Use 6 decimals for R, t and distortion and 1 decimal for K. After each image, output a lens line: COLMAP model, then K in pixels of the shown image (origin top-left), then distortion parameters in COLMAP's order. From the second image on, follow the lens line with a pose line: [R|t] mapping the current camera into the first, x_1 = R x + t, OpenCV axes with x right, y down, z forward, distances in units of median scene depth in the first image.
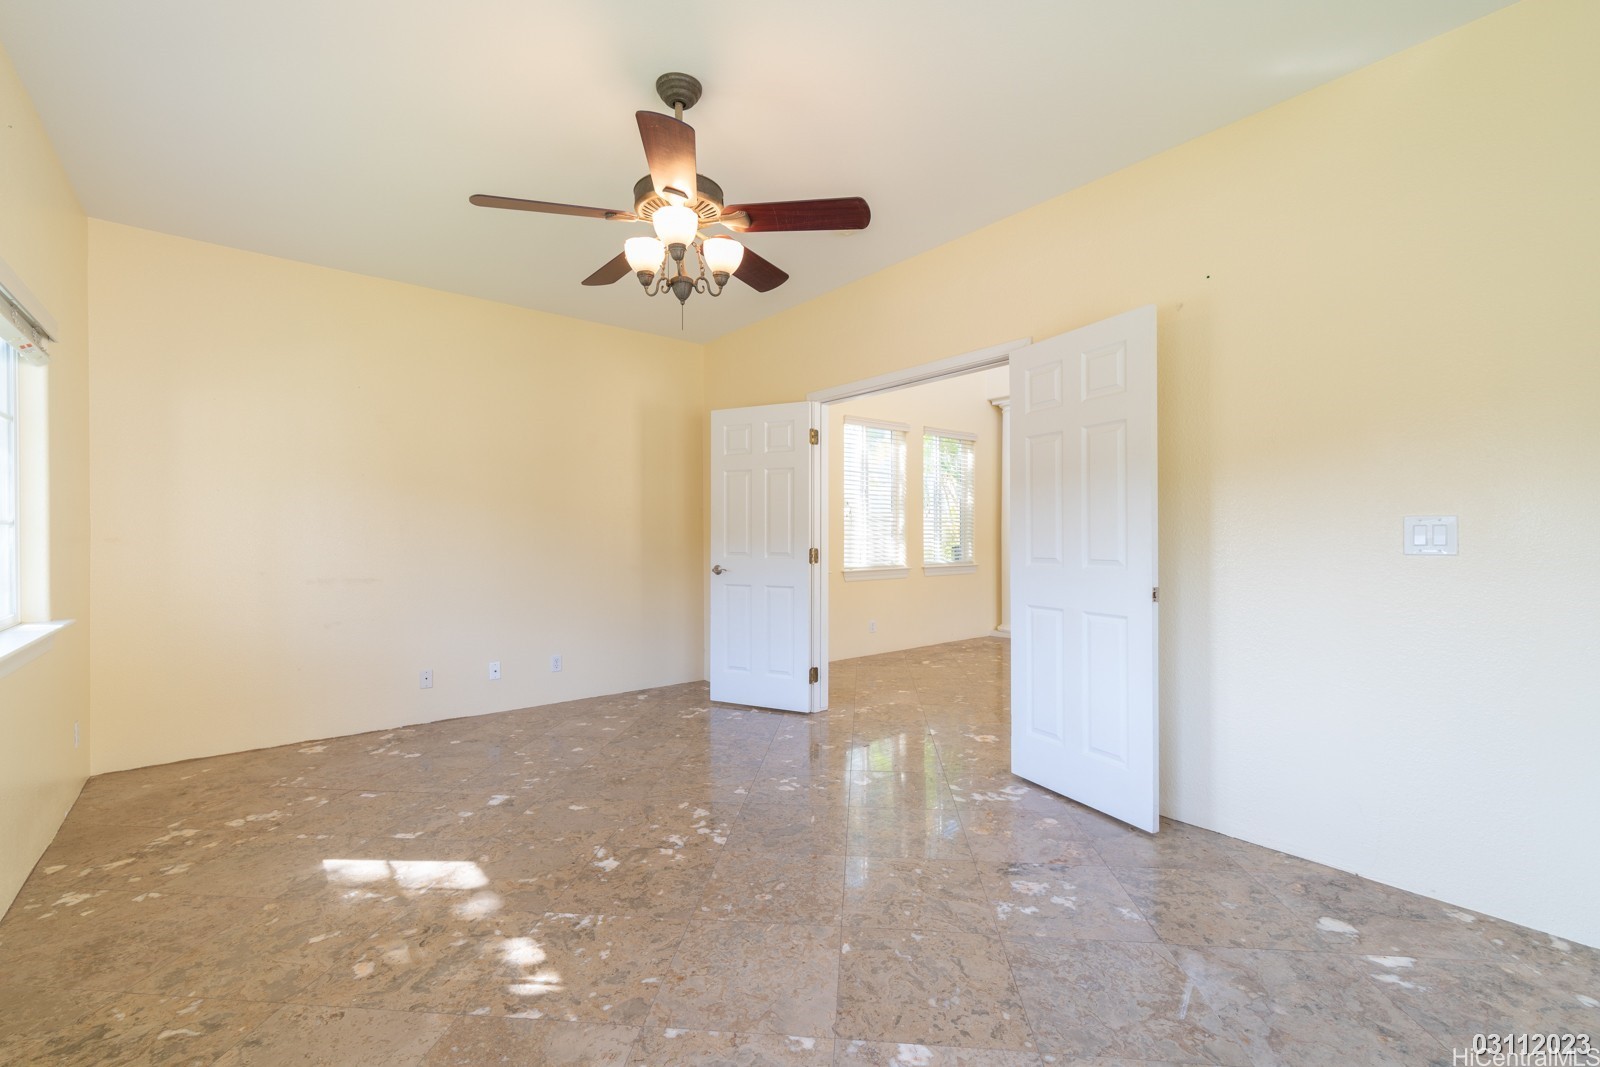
lens RADIAL K [[692.4, 0, 799.9], [0, 692.4, 534.4], [0, 0, 1]] dist [0.001461, 0.000322]
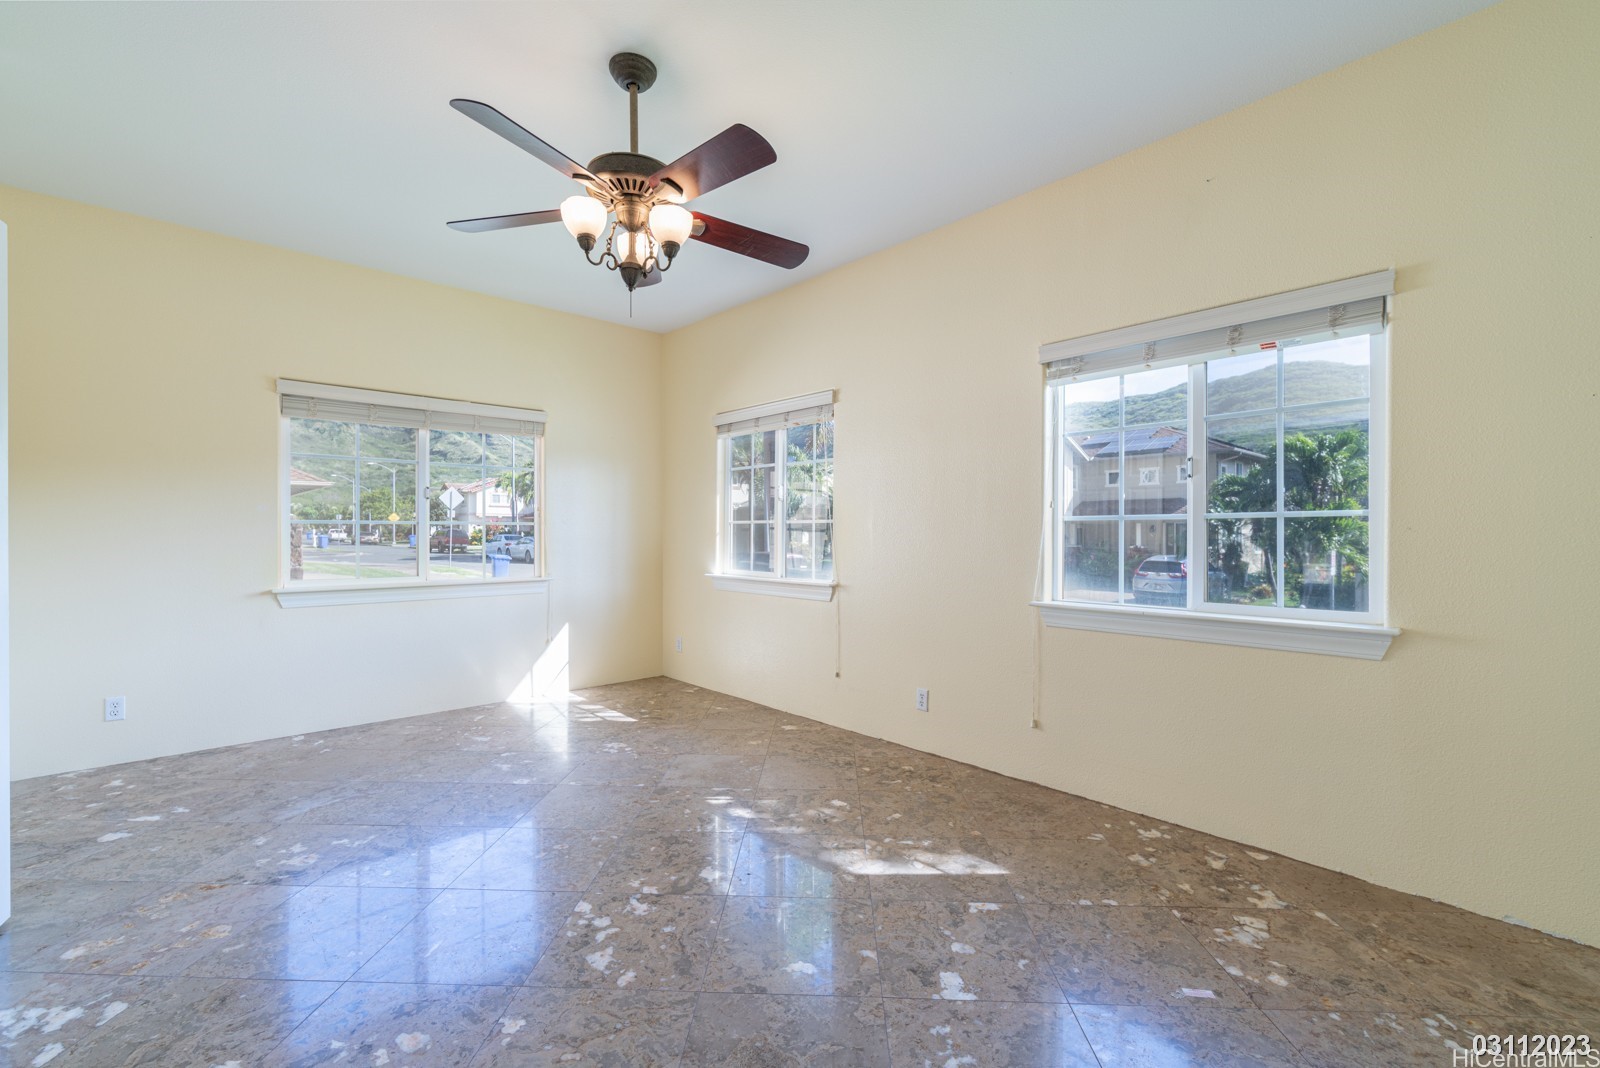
lens RADIAL K [[692.4, 0, 800.0], [0, 692.4, 535.7], [0, 0, 1]] dist [0.001461, 0.000322]
pose [[-0.998595, 0.001500, -0.052978, -0.326312], [0.001455, 0.999999, 0.000887, 0.011047], [0.052979, 0.000809, -0.998595, 1.828597]]
